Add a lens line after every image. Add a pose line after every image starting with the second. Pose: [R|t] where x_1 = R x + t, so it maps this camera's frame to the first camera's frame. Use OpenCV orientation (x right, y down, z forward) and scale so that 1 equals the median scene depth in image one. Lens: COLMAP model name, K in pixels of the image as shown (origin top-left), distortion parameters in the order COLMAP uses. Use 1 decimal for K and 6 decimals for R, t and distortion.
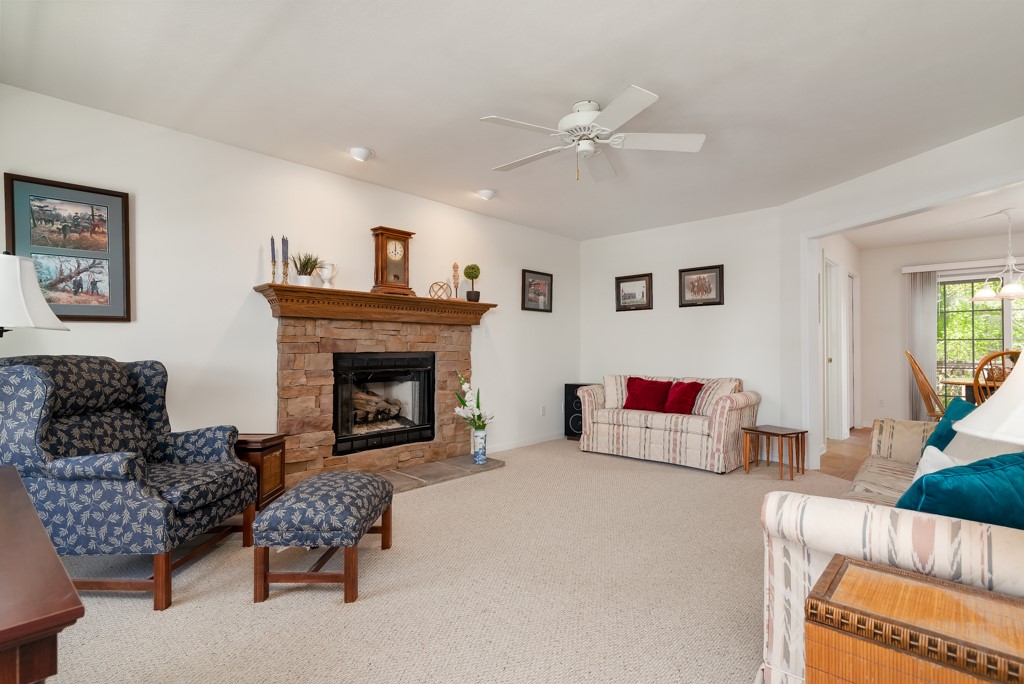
lens RADIAL K [[497.8, 0, 511.4], [0, 497.8, 341.5], [0, 0, 1]] dist [0.000950, 0.000048]
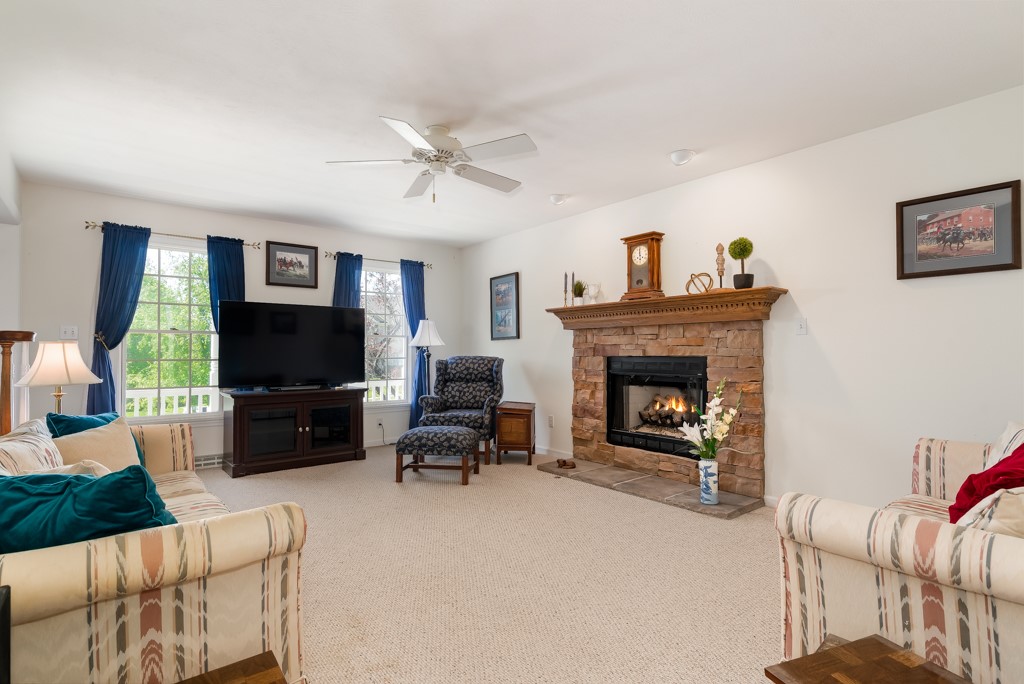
lens RADIAL K [[515.4, 0, 512.0], [0, 515.4, 342.0], [0, 0, 1]] dist [-0.000800, -0.000144]
pose [[-0.157595, -0.015353, -0.987384, 0.879995], [0.019846, 0.999628, -0.018711, 0.007171], [0.987304, -0.022544, -0.157232, 0.953287]]
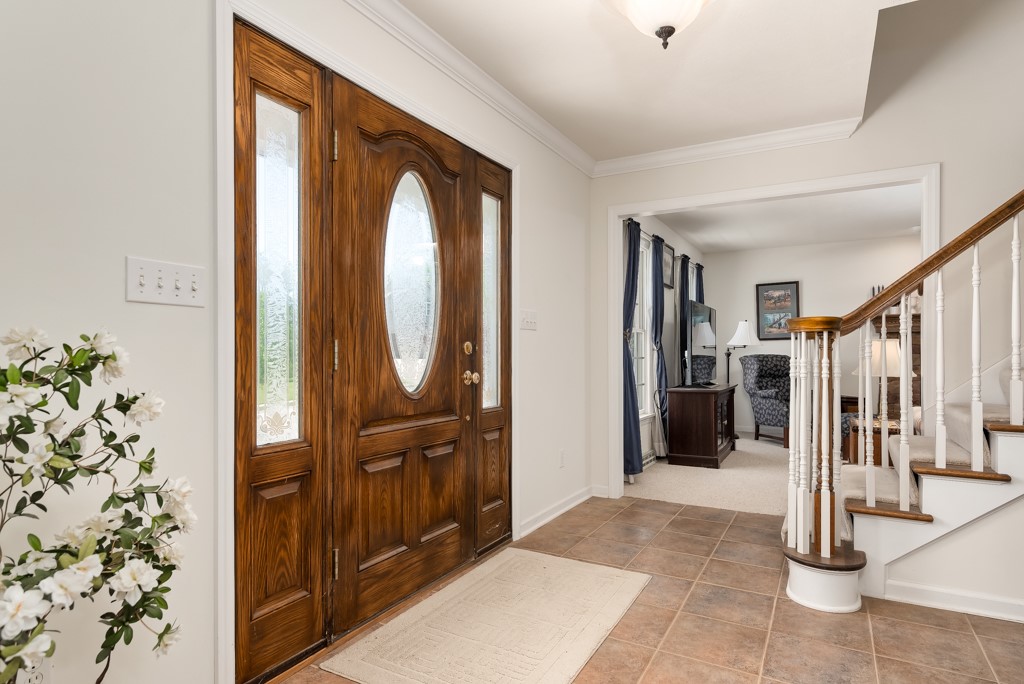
lens RADIAL K [[575.3, 0, 510.1], [0, 575.3, 353.7], [0, 0, 1]] dist [-0.001340, -0.000057]
pose [[0.228364, 0.004397, -0.973566, 1.039131], [0.015166, 0.999852, 0.008073, -0.012389], [0.973458, -0.016609, 0.228264, -0.605200]]
